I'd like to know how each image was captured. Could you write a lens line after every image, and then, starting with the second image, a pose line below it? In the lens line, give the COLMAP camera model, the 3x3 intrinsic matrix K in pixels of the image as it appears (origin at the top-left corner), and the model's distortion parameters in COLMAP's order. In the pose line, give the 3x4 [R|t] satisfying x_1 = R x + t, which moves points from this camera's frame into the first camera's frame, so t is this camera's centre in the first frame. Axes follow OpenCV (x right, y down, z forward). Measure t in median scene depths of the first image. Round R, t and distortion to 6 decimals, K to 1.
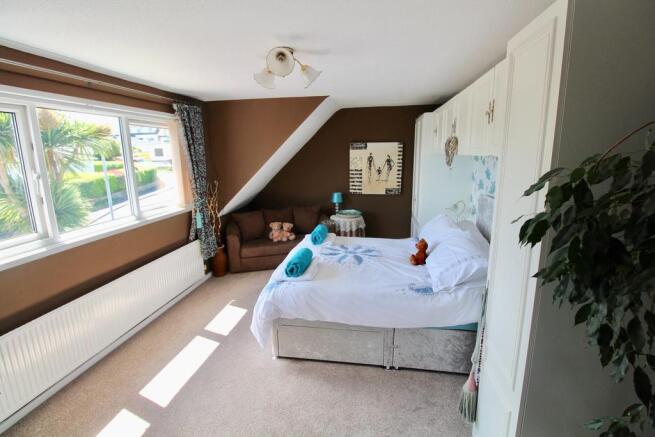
lens RADIAL K [[304.0, 0, 327.5], [0, 304.0, 218.5], [0, 0, 1]] dist [0.012099, -0.023573]
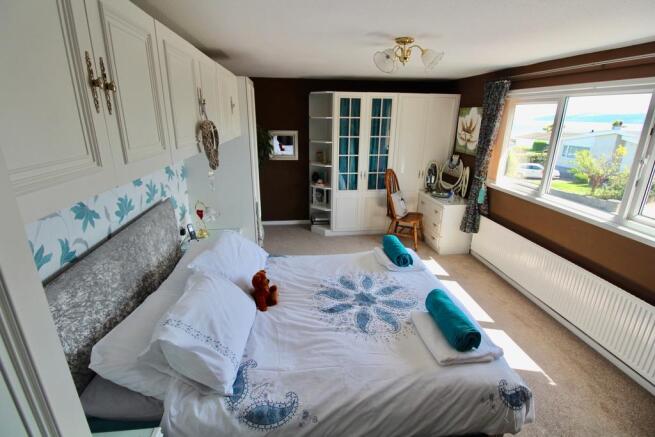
lens RADIAL K [[304.0, 0, 327.5], [0, 304.0, 218.5], [0, 0, 1]] dist [0.012099, -0.023573]
pose [[-0.955431, 0.101613, -0.277175, 0.324025], [-0.060936, 0.850795, 0.521953, -0.378850], [0.288856, 0.515580, -0.806684, 1.441630]]
